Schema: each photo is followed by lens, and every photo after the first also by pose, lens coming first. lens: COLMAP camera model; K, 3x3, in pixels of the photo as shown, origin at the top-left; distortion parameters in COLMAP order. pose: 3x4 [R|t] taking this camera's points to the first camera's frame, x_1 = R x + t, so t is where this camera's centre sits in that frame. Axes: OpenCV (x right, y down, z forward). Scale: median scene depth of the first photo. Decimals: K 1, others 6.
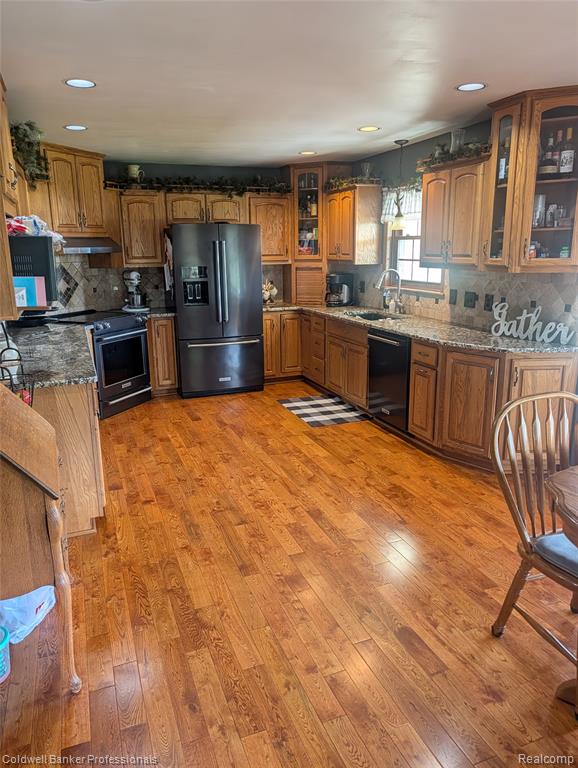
lens RADIAL K [[548.3, 0, 290.6], [0, 548.3, 383.4], [0, 0, 1]] dist [0.031028, -0.032847]
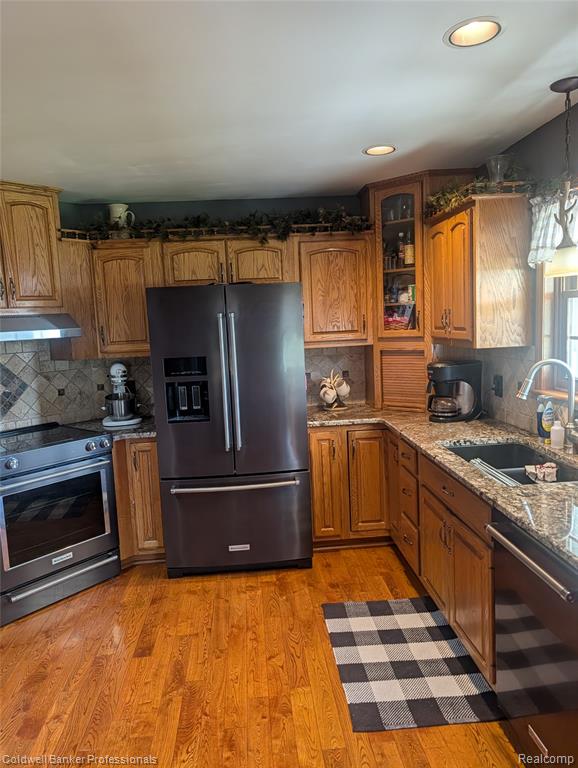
lens RADIAL K [[548.3, 0, 286.6], [0, 548.3, 380.9], [0, 0, 1]] dist [0.031028, -0.032847]
pose [[0.955971, 0.001326, -0.293458, 0.113311], [-0.037717, 0.992252, -0.118382, -0.135890], [0.291027, 0.124238, 0.948614, 0.531904]]
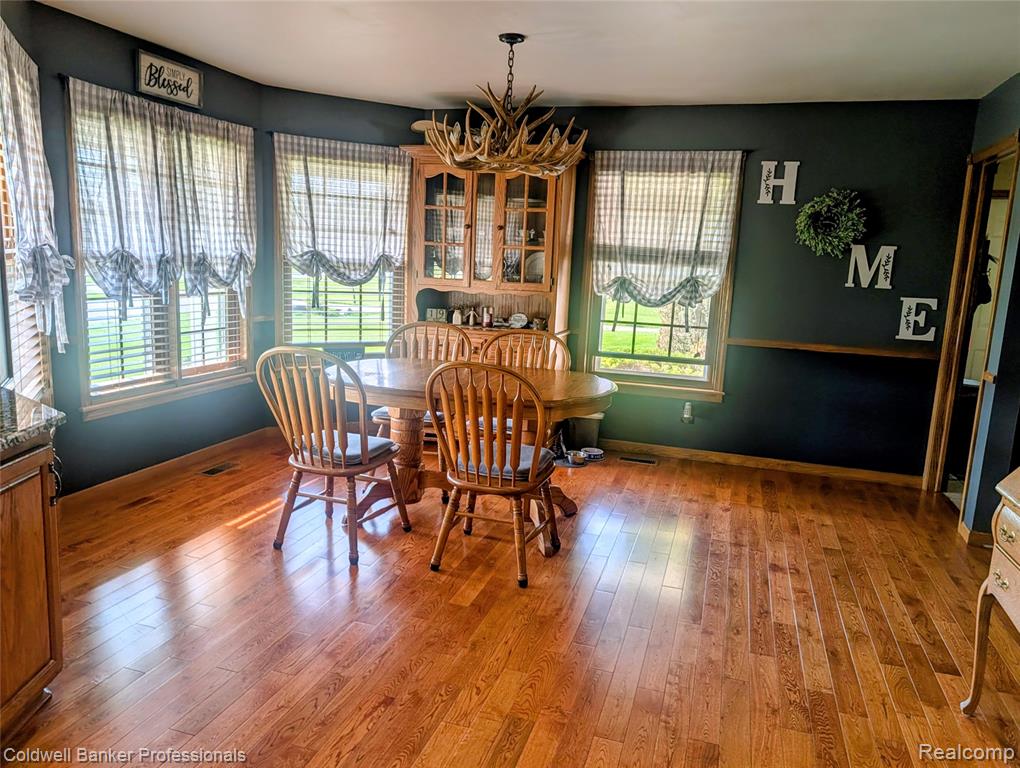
lens RADIAL K [[734.1, 0, 510.0], [0, 734.1, 386.2], [0, 0, 1]] dist [0.025033, -0.021510]
pose [[-0.777799, -0.128004, 0.615340, -0.193680], [0.124358, 0.928343, 0.350306, -0.180624], [-0.616088, 0.348990, -0.706146, 0.855122]]
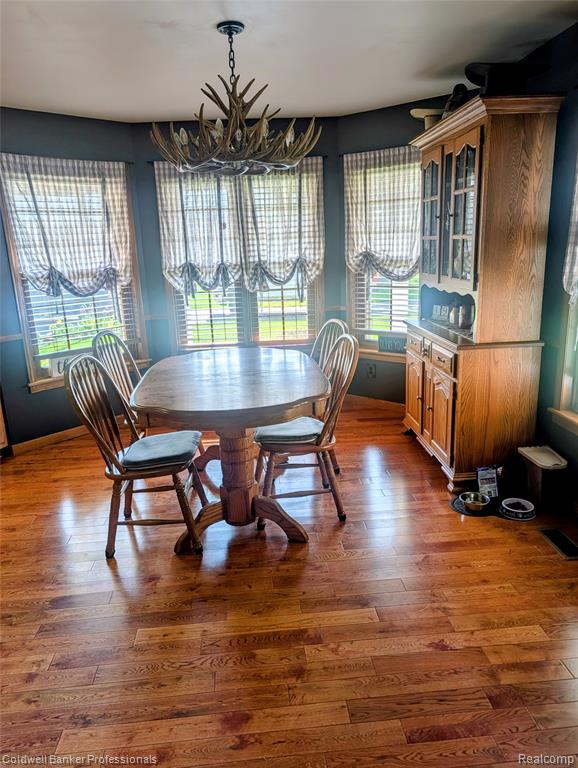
lens RADIAL K [[548.3, 0, 279.4], [0, 548.3, 388.9], [0, 0, 1]] dist [0.031028, -0.032847]
pose [[0.295593, -0.242757, 0.923956, -0.250130], [0.267919, 0.949426, 0.163736, 0.002263], [-0.916976, 0.199146, 0.345683, 0.075251]]
